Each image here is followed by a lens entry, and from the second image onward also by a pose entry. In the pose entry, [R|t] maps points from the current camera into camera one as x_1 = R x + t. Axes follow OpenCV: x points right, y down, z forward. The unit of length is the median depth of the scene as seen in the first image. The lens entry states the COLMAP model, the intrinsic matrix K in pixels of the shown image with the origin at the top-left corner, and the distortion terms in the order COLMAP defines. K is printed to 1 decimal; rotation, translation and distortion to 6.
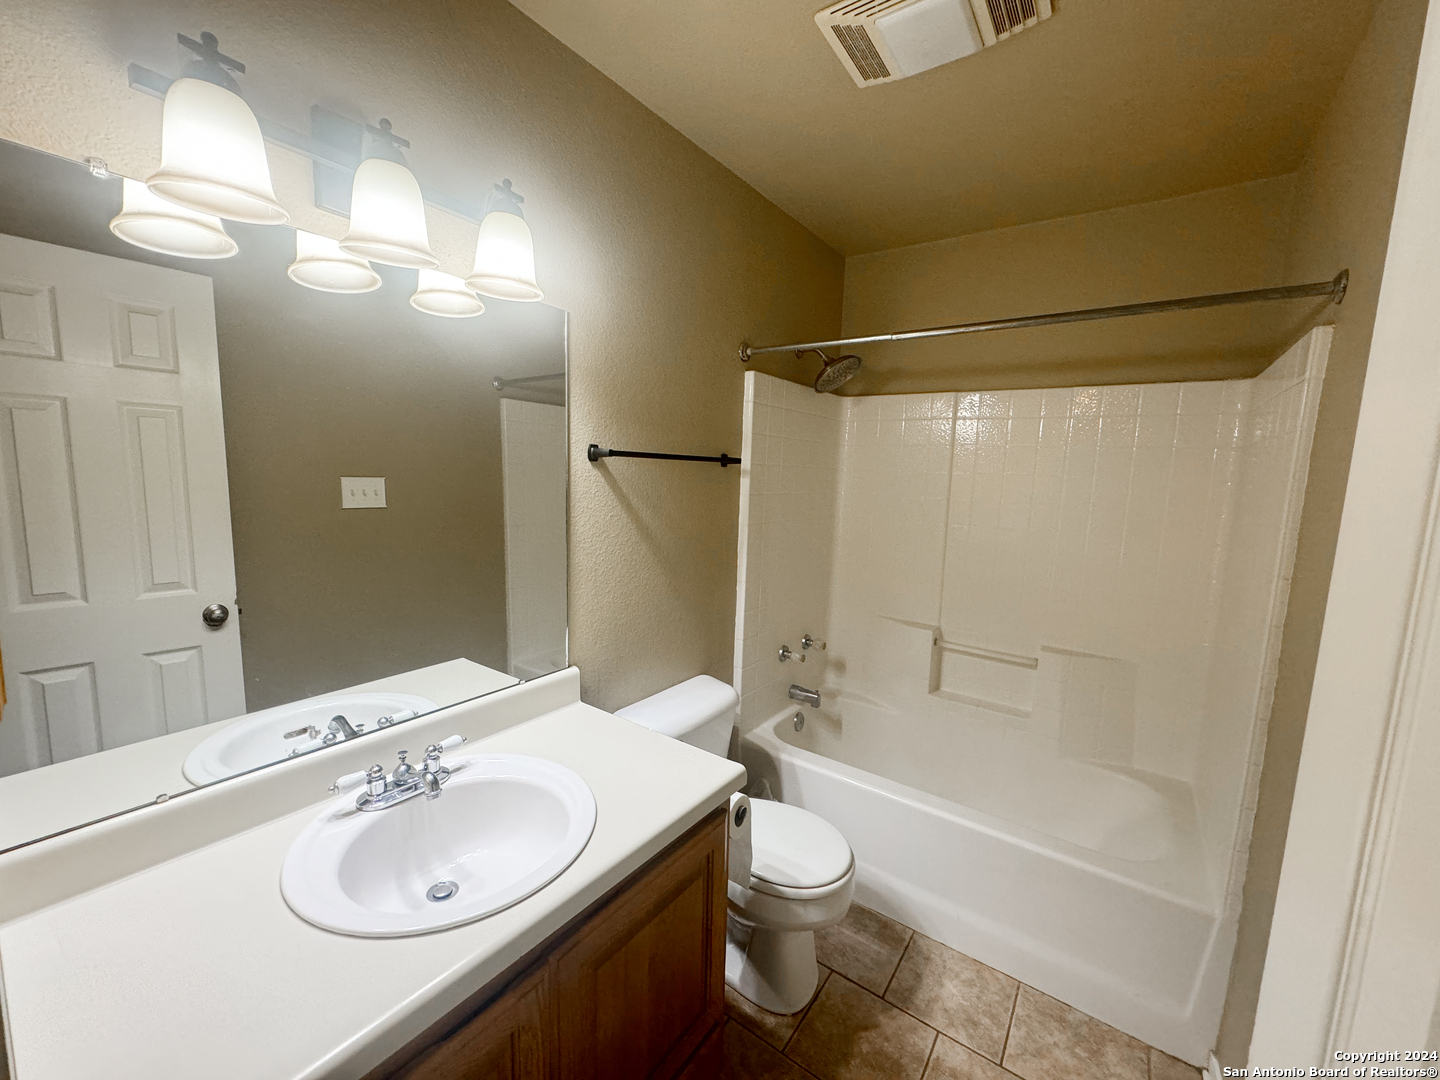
lens RADIAL K [[574.4, 0, 718.9], [0, 574.4, 539.2], [0, 0, 1]] dist [-0.003301, 0.000685]
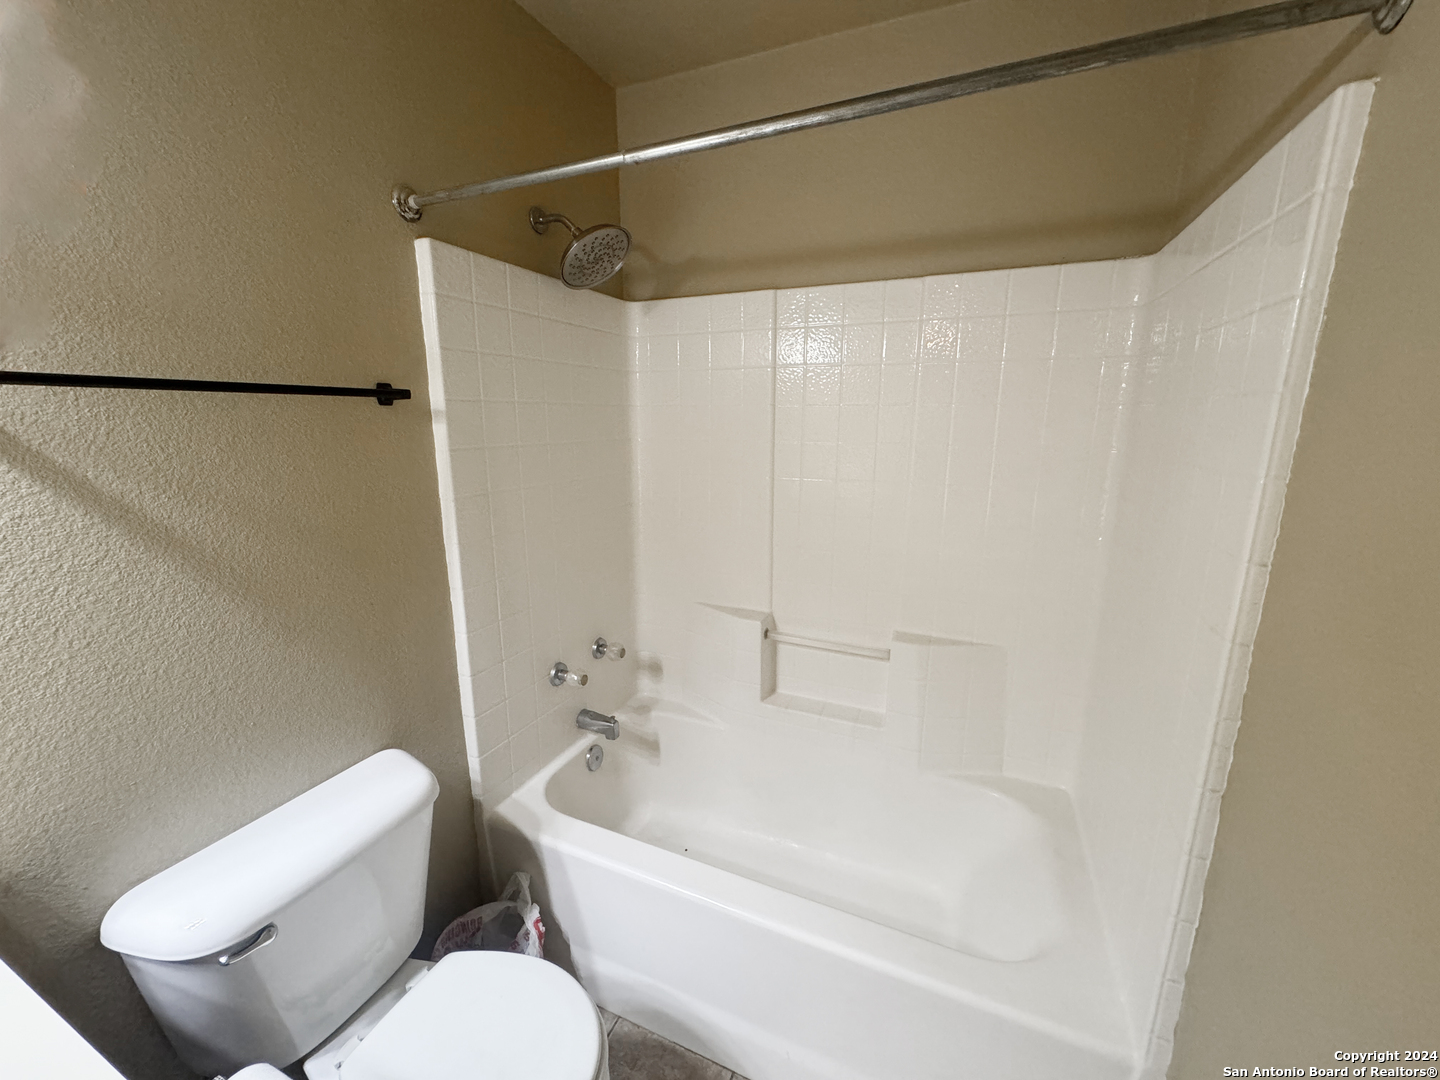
lens RADIAL K [[570.1, 0, 720.0], [0, 570.1, 540.0], [0, 0, 1]] dist [0.009926, -0.000012]
pose [[0.979050, -0.076617, 0.188654, 0.203075], [0.057851, 0.992992, 0.103054, -0.026934], [-0.195228, -0.089981, 0.976622, 0.317095]]
